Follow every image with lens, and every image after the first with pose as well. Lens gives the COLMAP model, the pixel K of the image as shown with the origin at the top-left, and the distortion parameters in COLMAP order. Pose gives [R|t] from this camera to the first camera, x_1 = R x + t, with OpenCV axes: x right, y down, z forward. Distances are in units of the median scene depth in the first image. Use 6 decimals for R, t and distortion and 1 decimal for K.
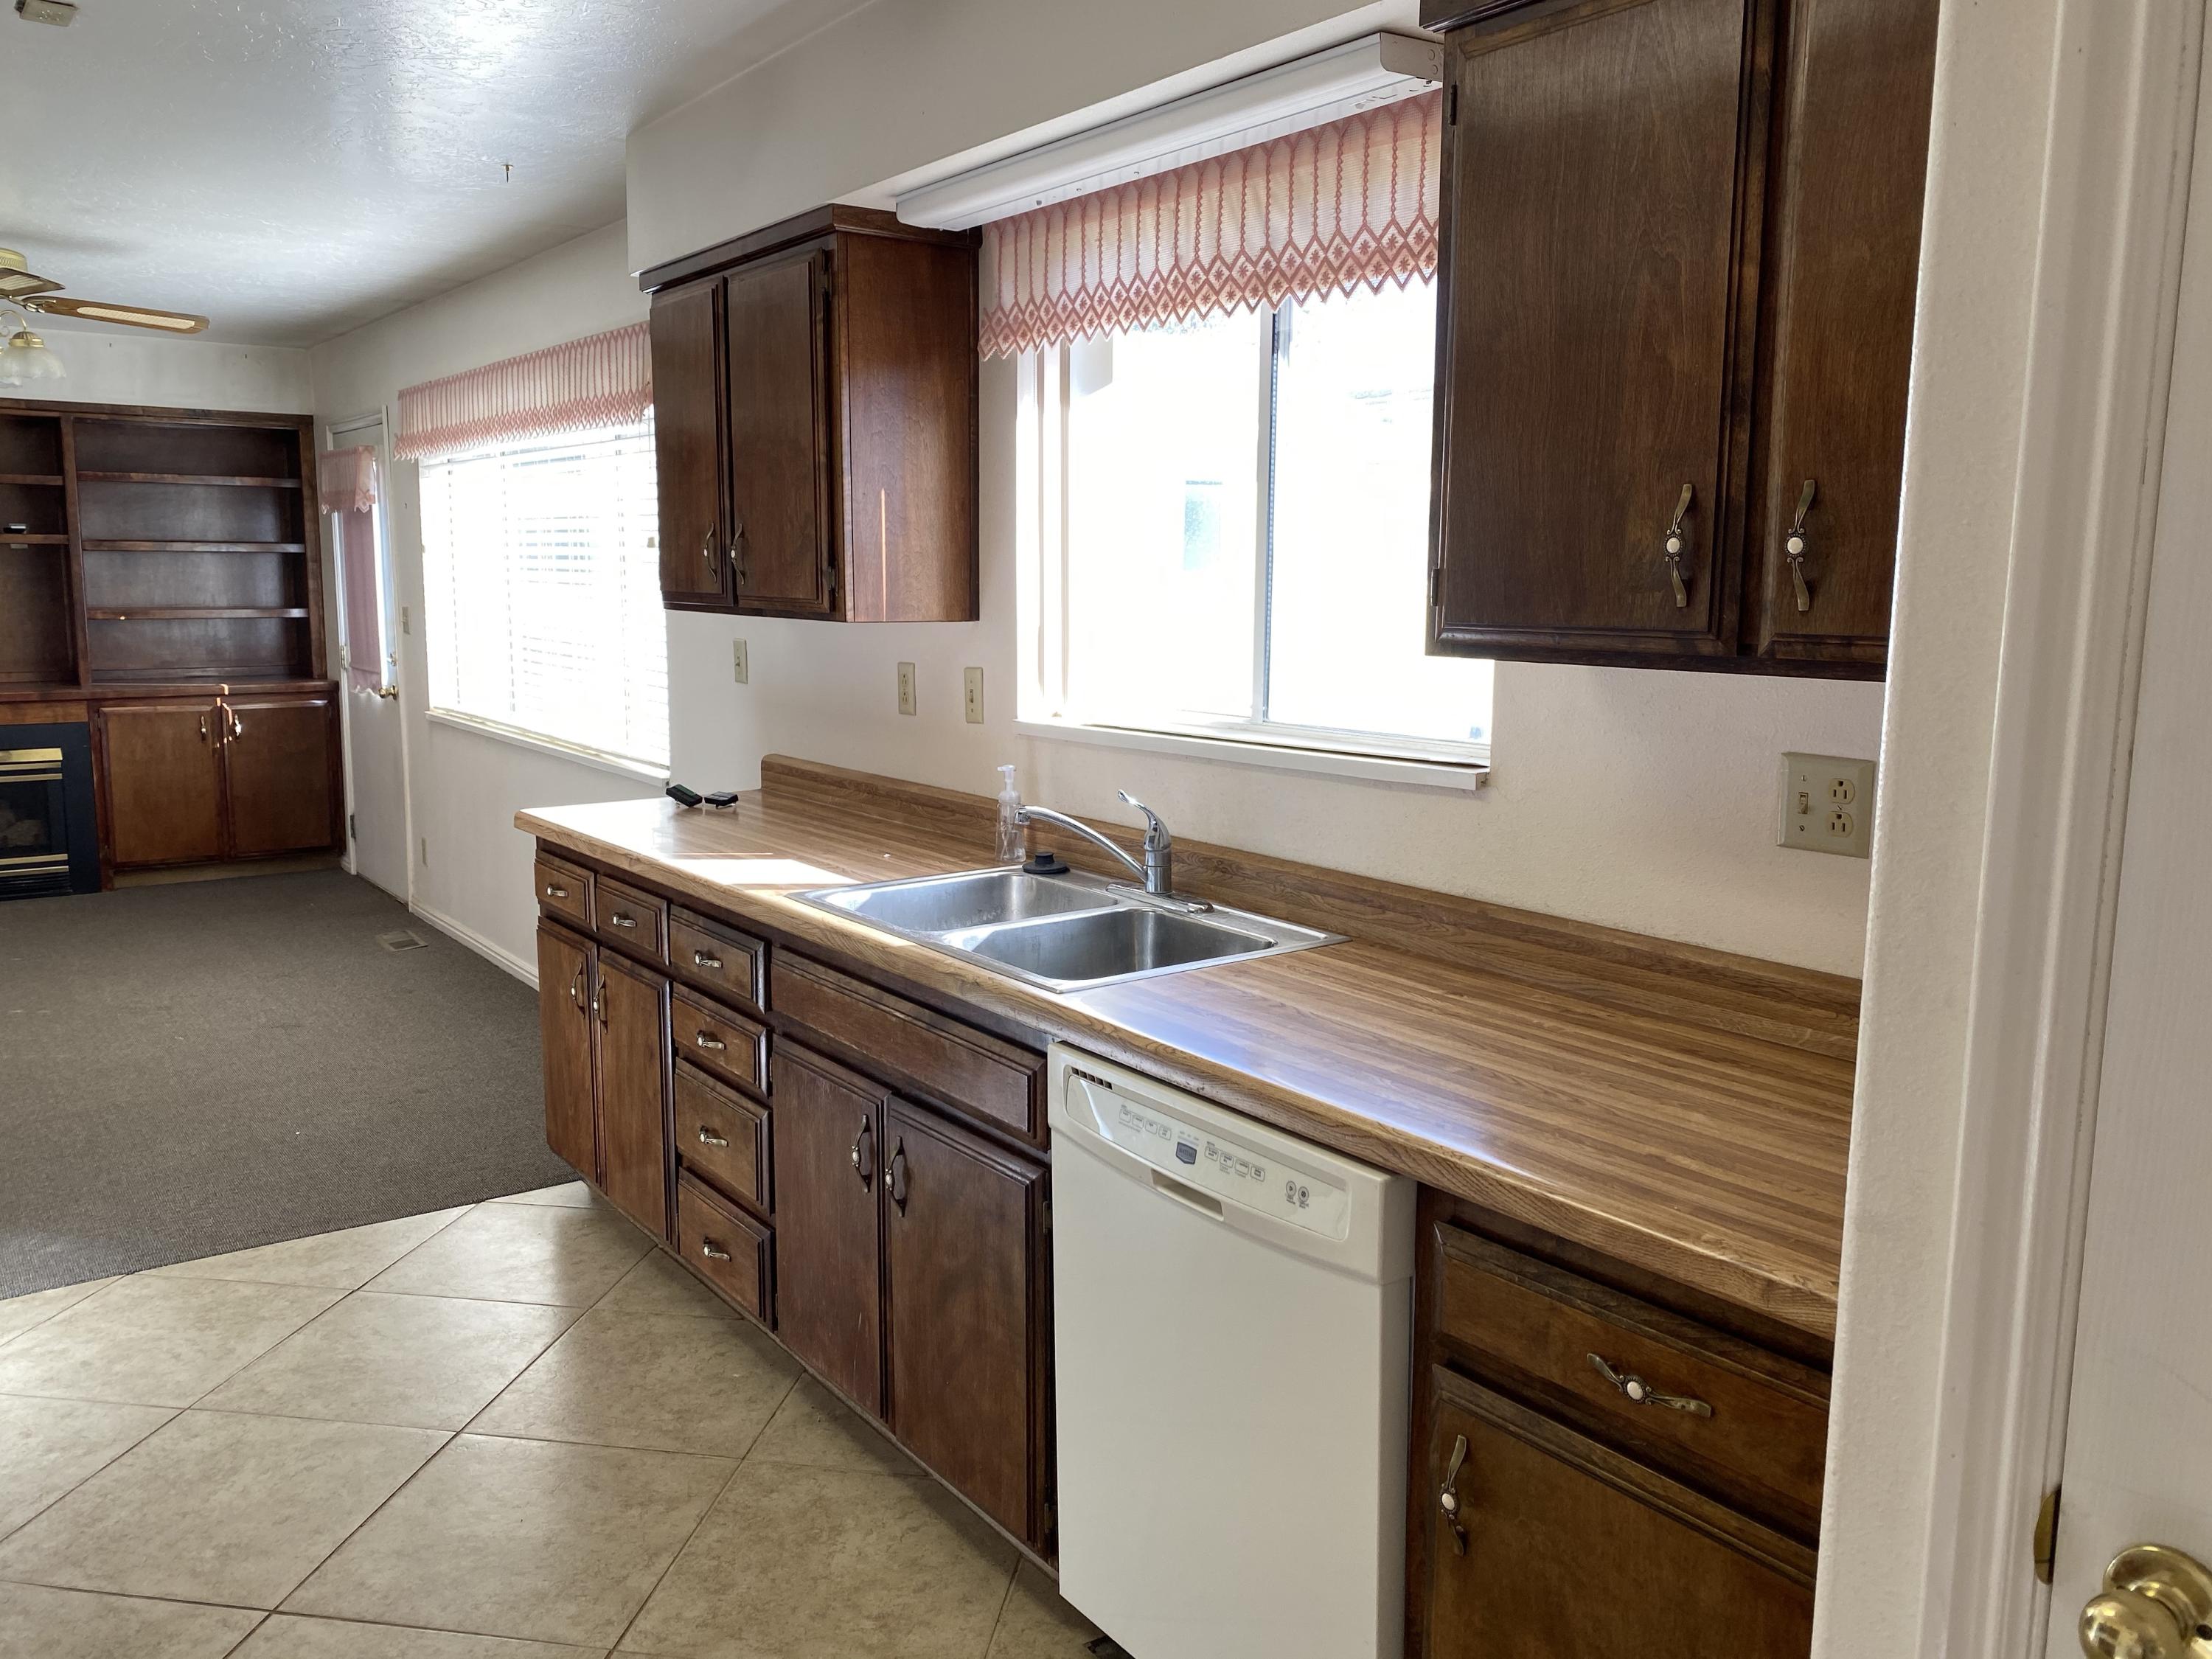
lens RADIAL K [[1674.9, 0, 1038.3], [0, 1674.9, 816.4], [0, 0, 1]] dist [0.116415, -0.140180]
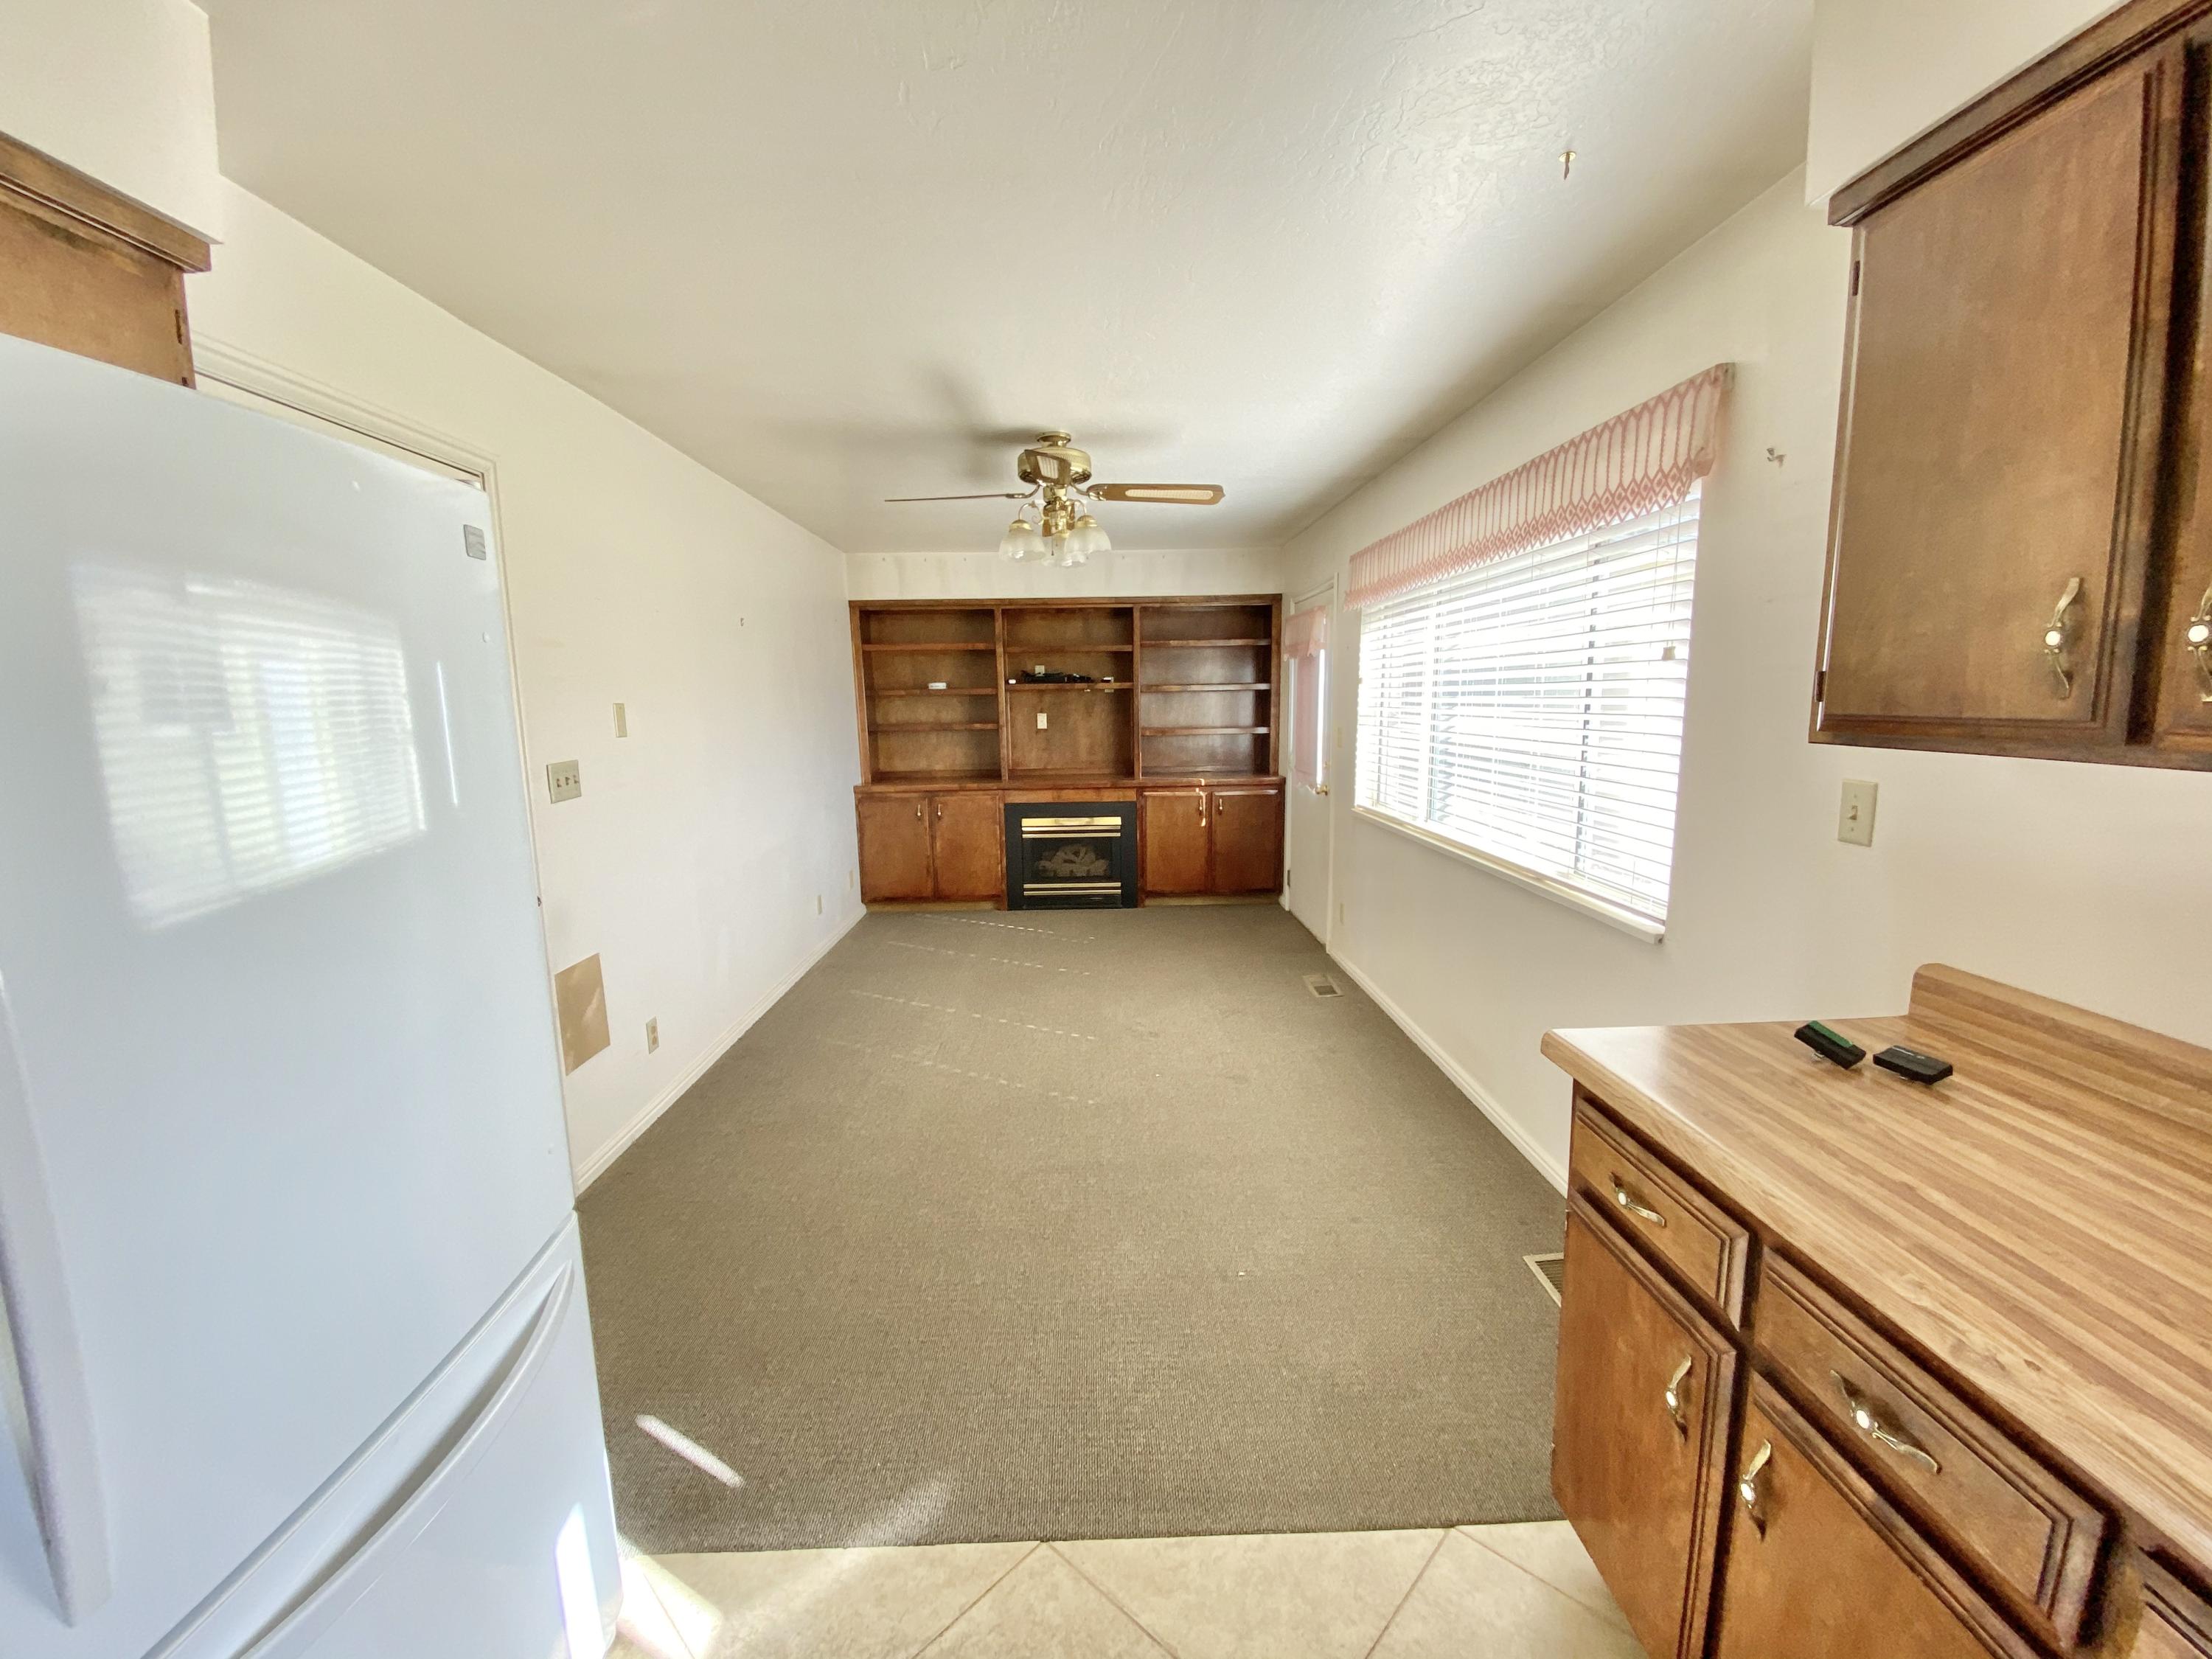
lens RADIAL K [[901.3, 0, 1106.7], [0, 901.3, 838.5], [0, 0, 1]] dist [0.017972, -0.018985]
pose [[0.840225, 0.061975, -0.538684, -0.127677], [-0.057369, 0.998031, 0.025340, -0.039550], [0.539194, 0.009613, 0.842127, 0.284228]]
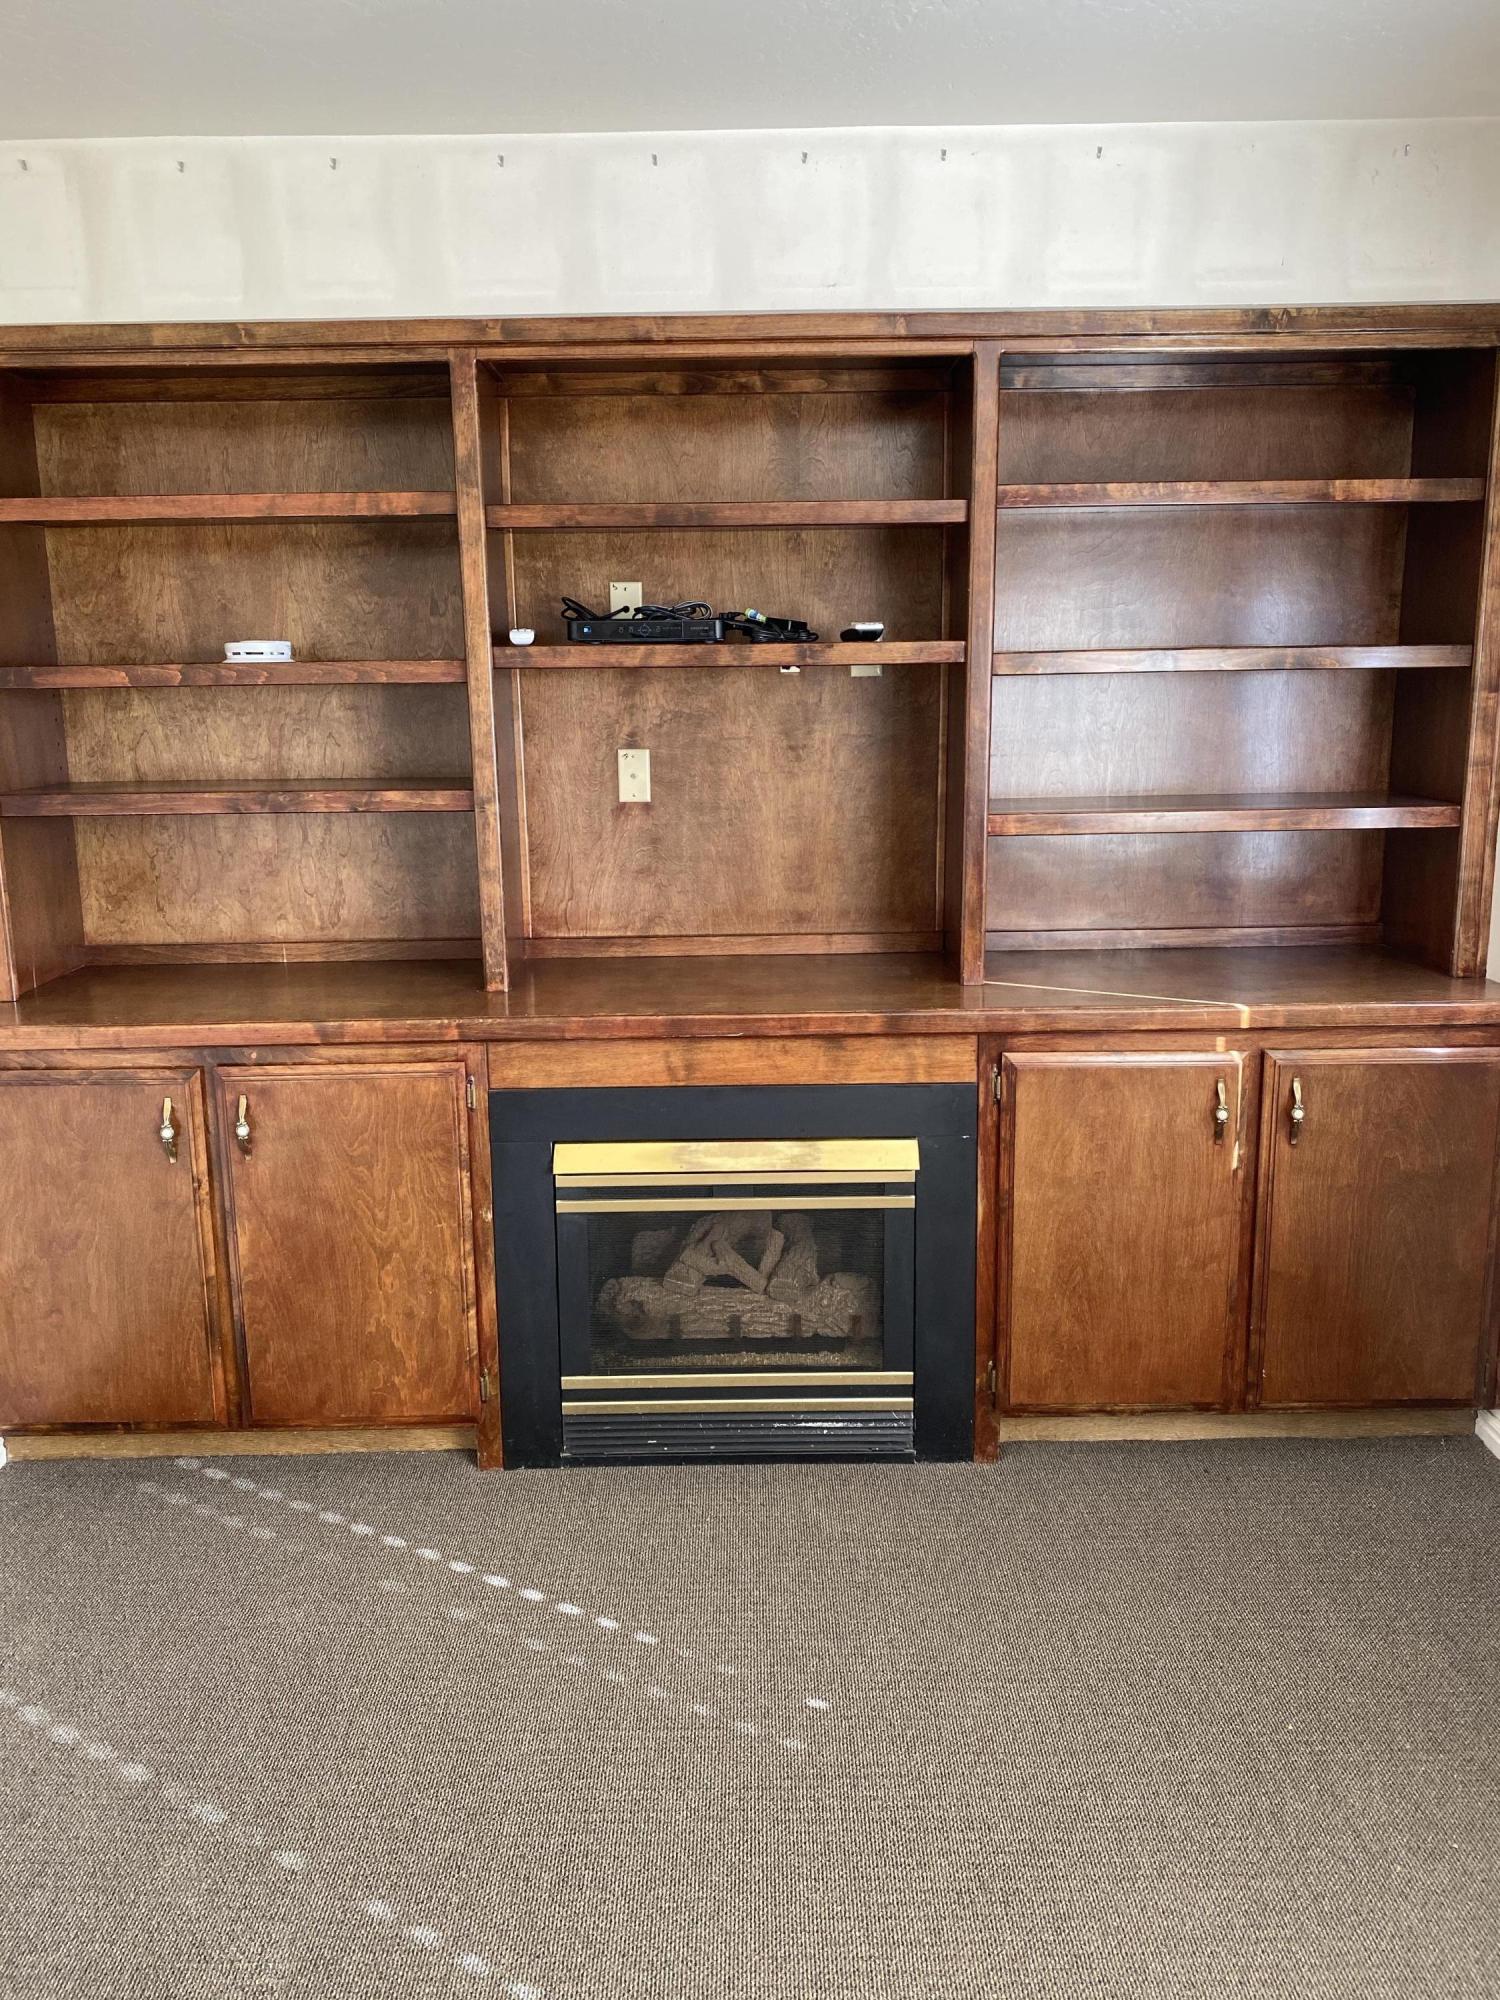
lens RADIAL K [[1698.5, 0, 750.0], [0, 1698.5, 1000.0], [0, 0, 1]] dist [0.076383, -0.225523]
pose [[0.829431, 0.083401, -0.552349, -0.364942], [-0.062653, 0.996442, 0.056374, -0.094526], [0.555085, -0.012152, 0.831705, 0.609337]]
